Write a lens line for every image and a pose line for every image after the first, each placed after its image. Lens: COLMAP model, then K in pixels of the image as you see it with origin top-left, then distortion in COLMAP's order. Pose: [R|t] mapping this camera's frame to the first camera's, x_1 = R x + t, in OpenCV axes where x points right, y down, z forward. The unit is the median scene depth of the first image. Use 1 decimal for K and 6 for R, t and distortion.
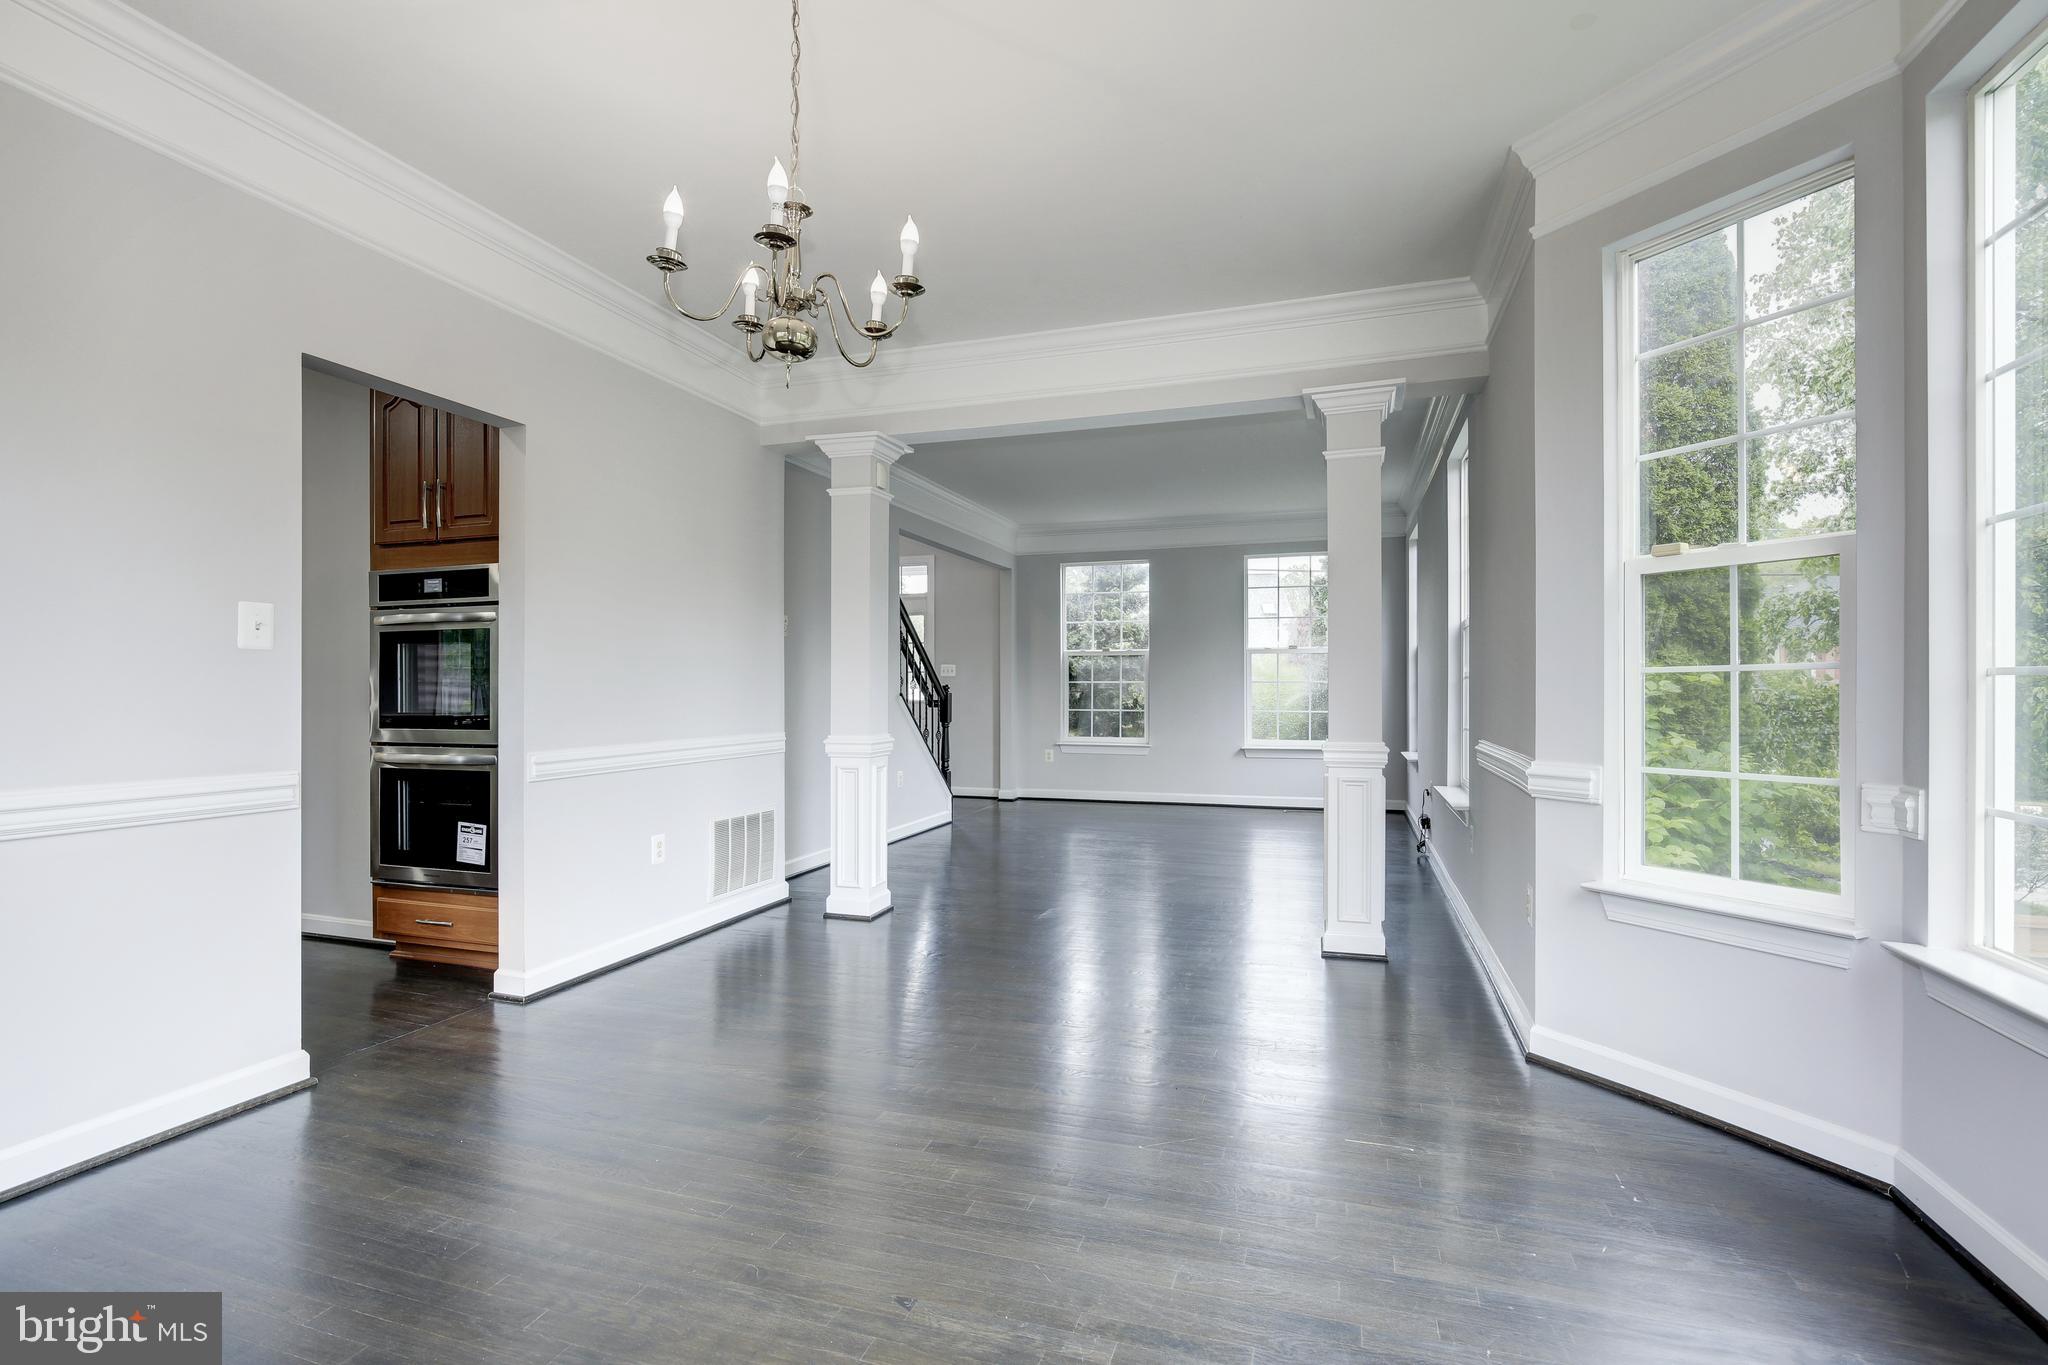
lens RADIAL K [[942.2, 0, 1020.2], [0, 942.2, 688.5], [0, 0, 1]] dist [-0.019842, 0.005262]
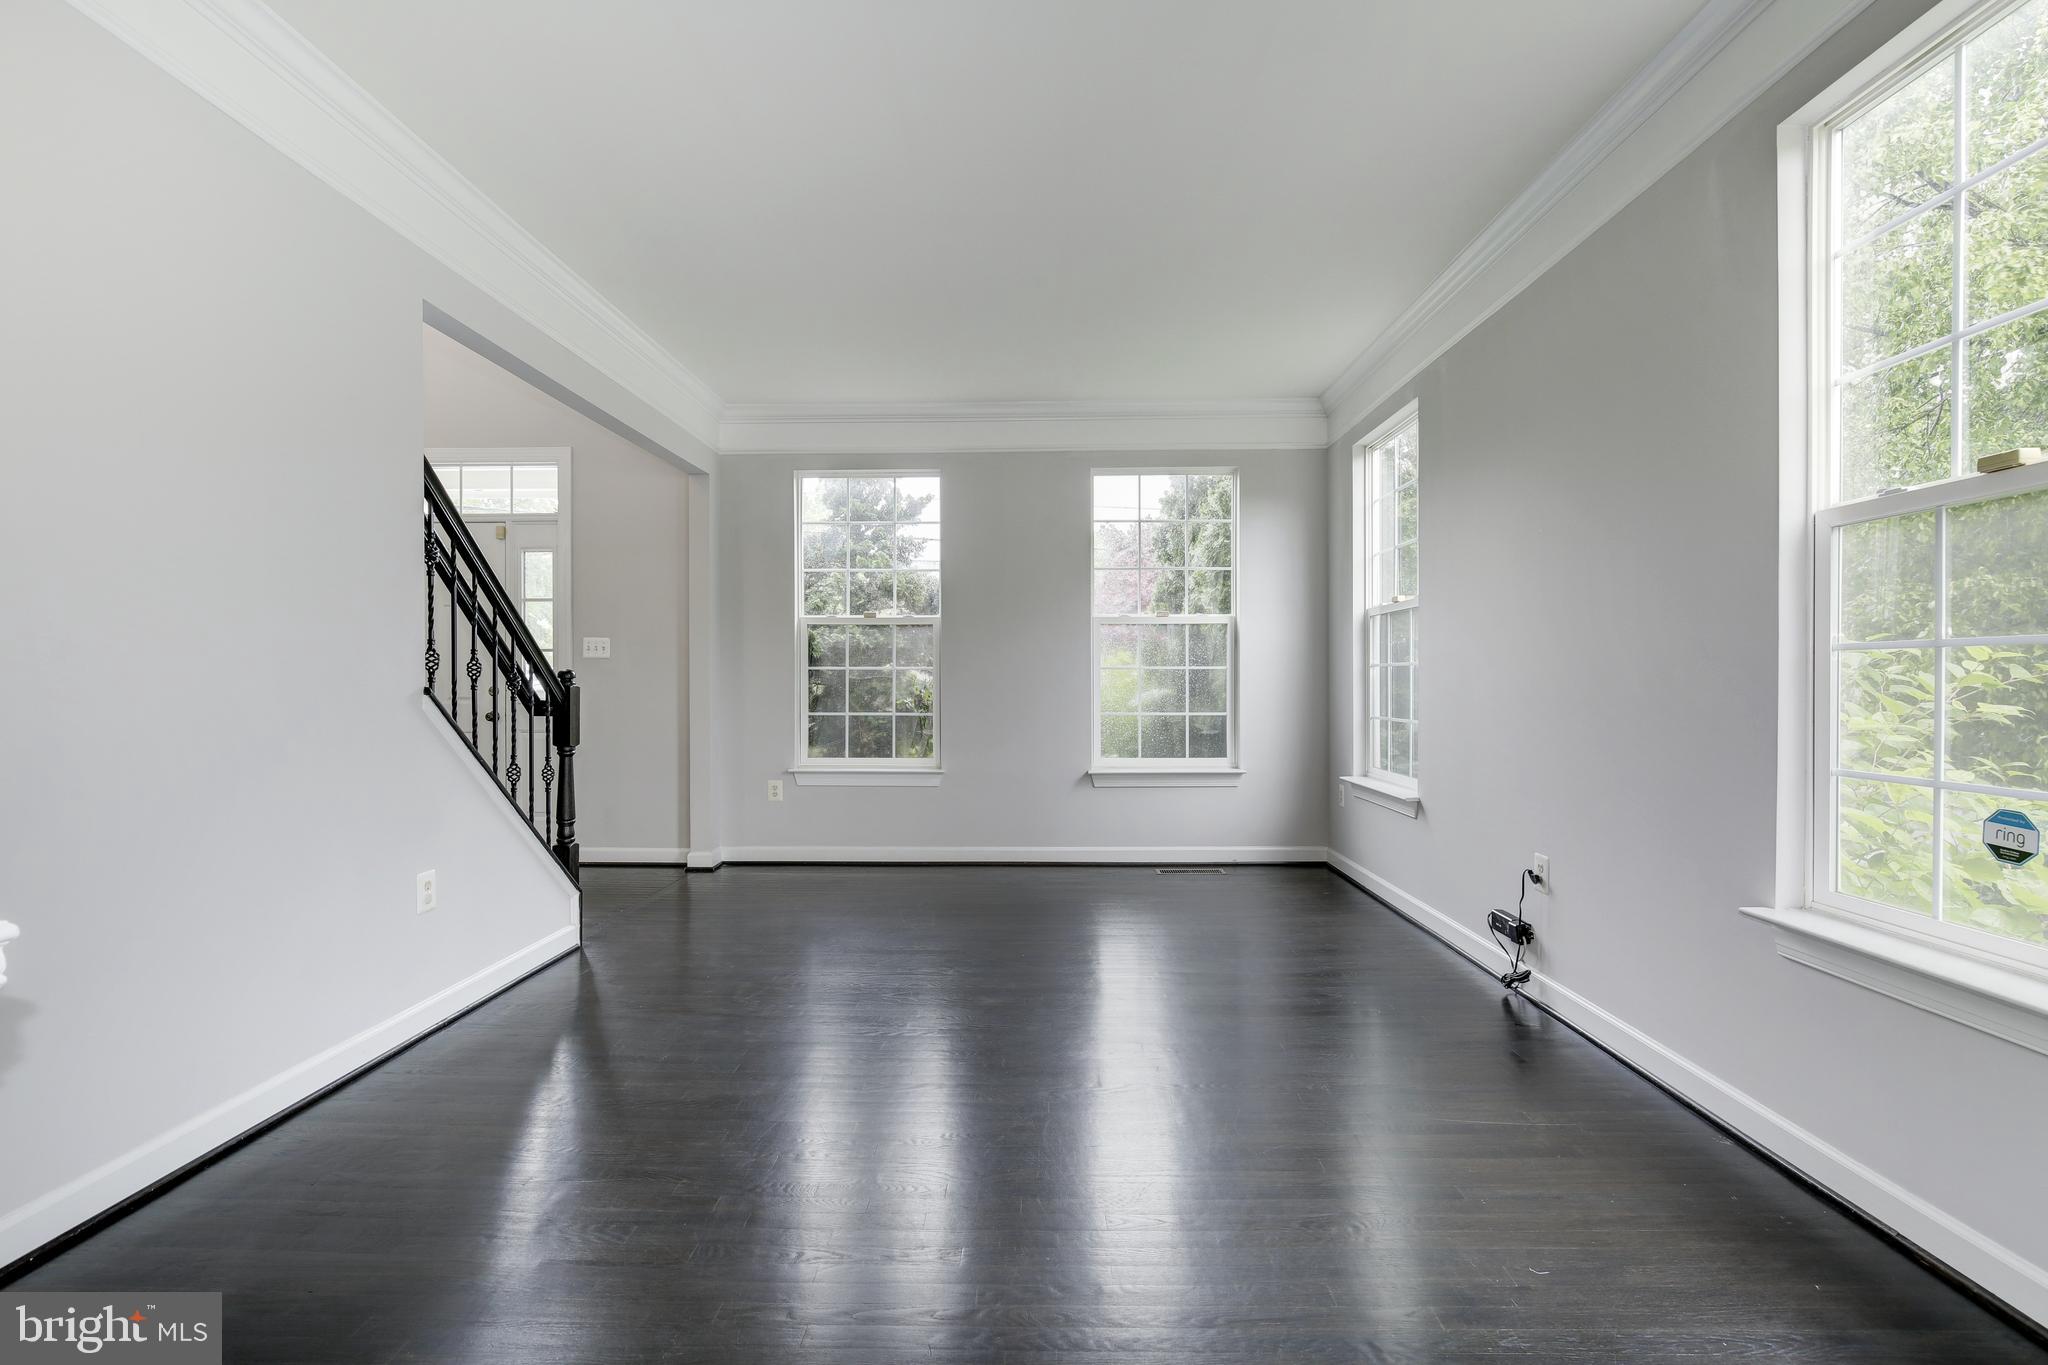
lens RADIAL K [[942.2, 0, 1006.1], [0, 942.2, 684.0], [0, 0, 1]] dist [-0.019842, 0.005262]
pose [[0.959866, -0.001472, 0.280454, 0.004186], [0.000215, 0.999990, 0.004513, 0.000770], [-0.280457, -0.004272, 0.959857, 0.389911]]
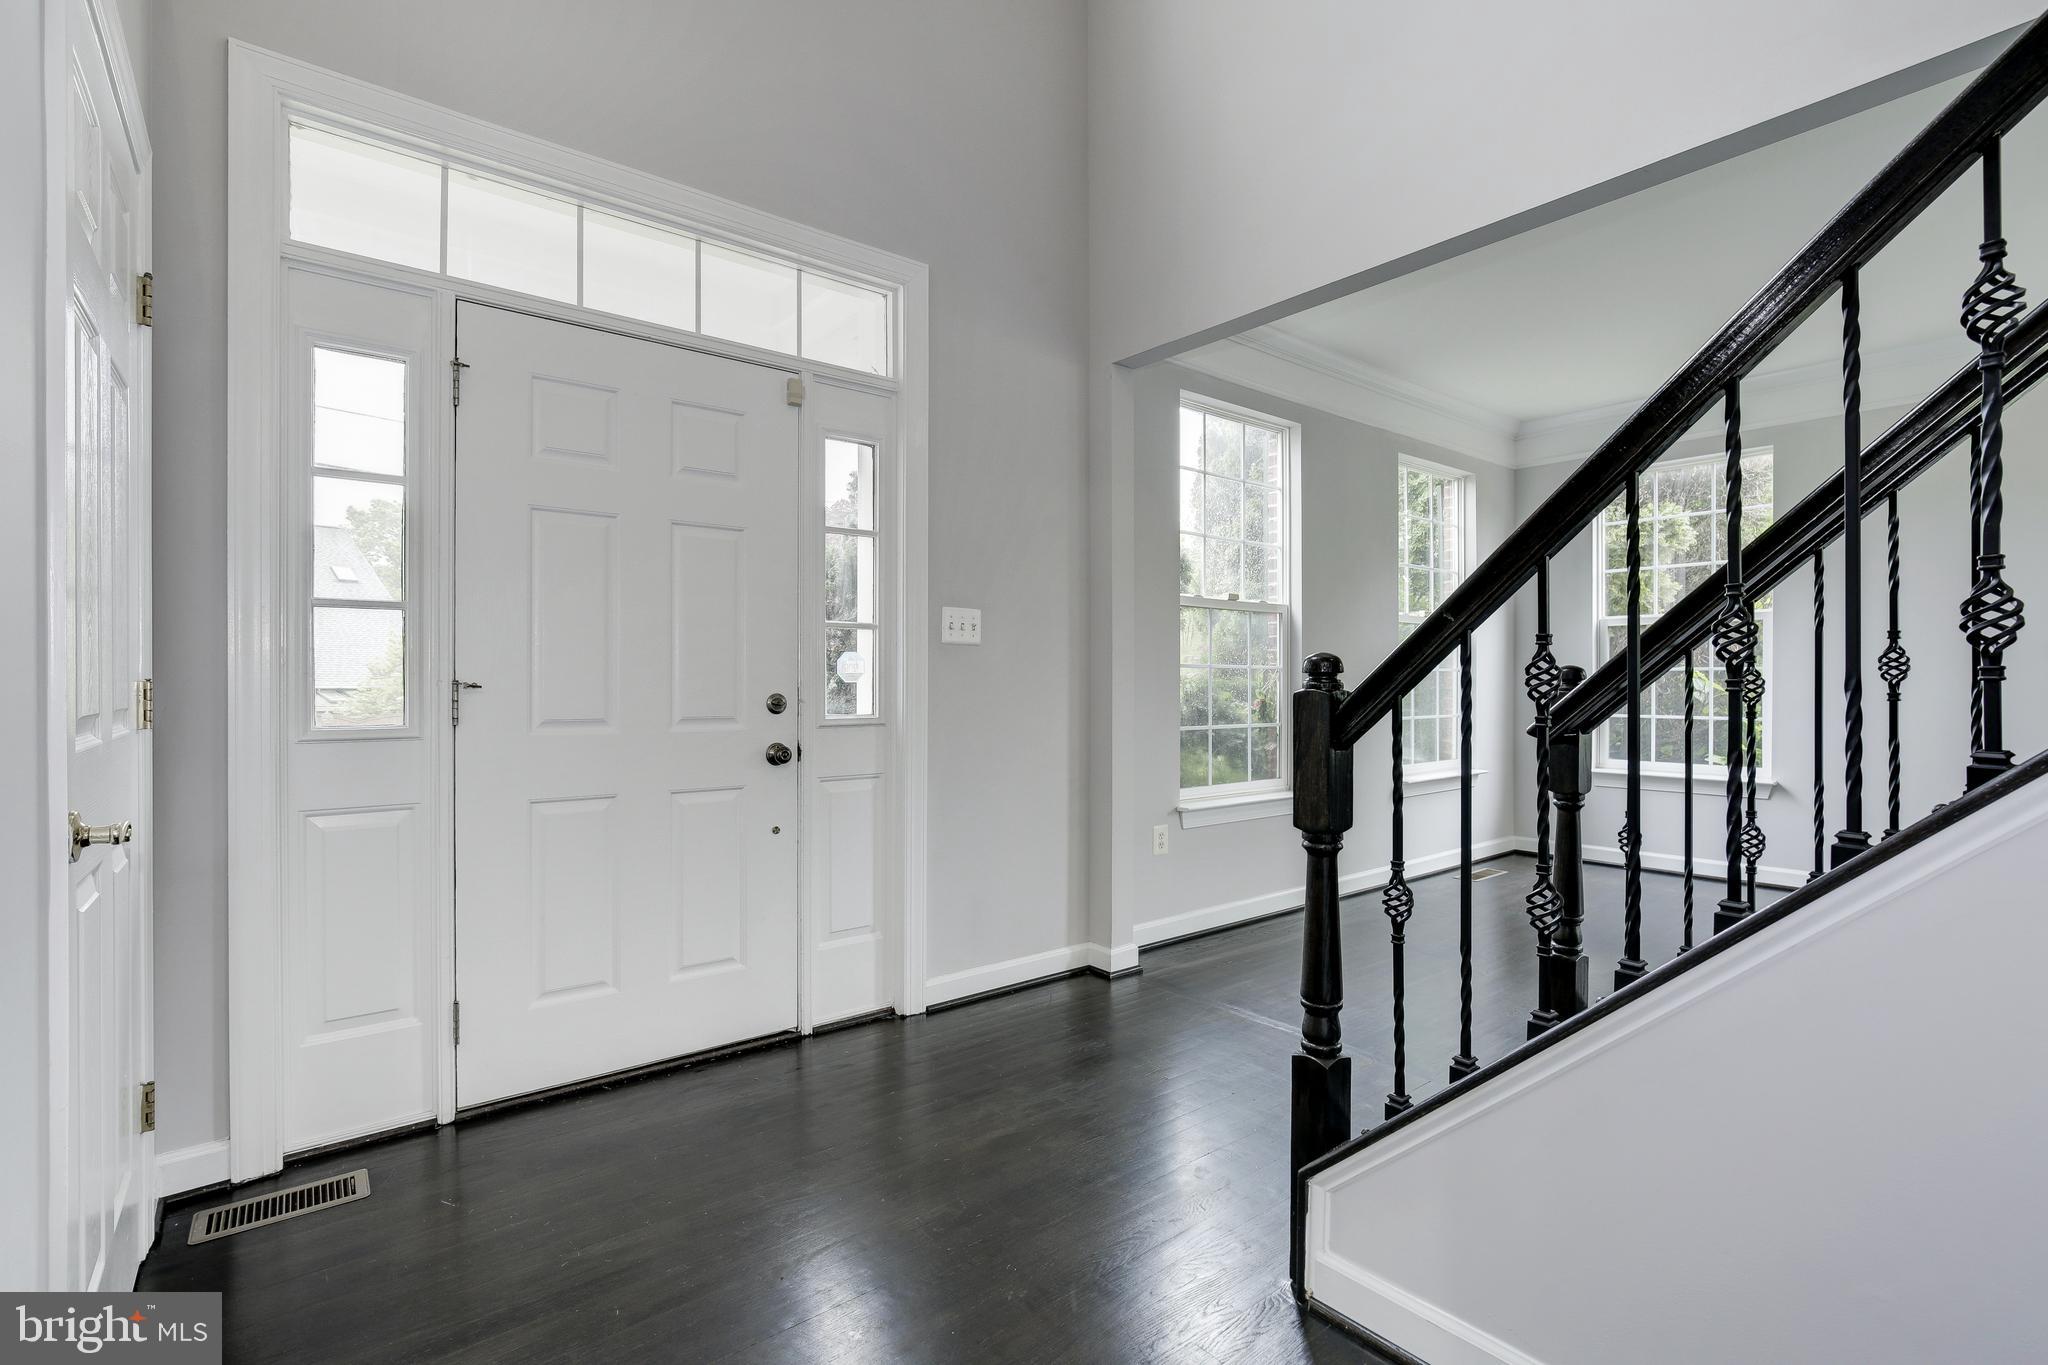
lens RADIAL K [[942.2, 0, 1025.4], [0, 942.2, 681.8], [0, 0, 1]] dist [-0.019842, 0.005262]
pose [[0.546412, -0.001222, 0.837515, -0.360402], [-0.001685, 0.999995, 0.002559, -0.000067], [-0.837515, -0.002810, 0.546408, 0.834910]]
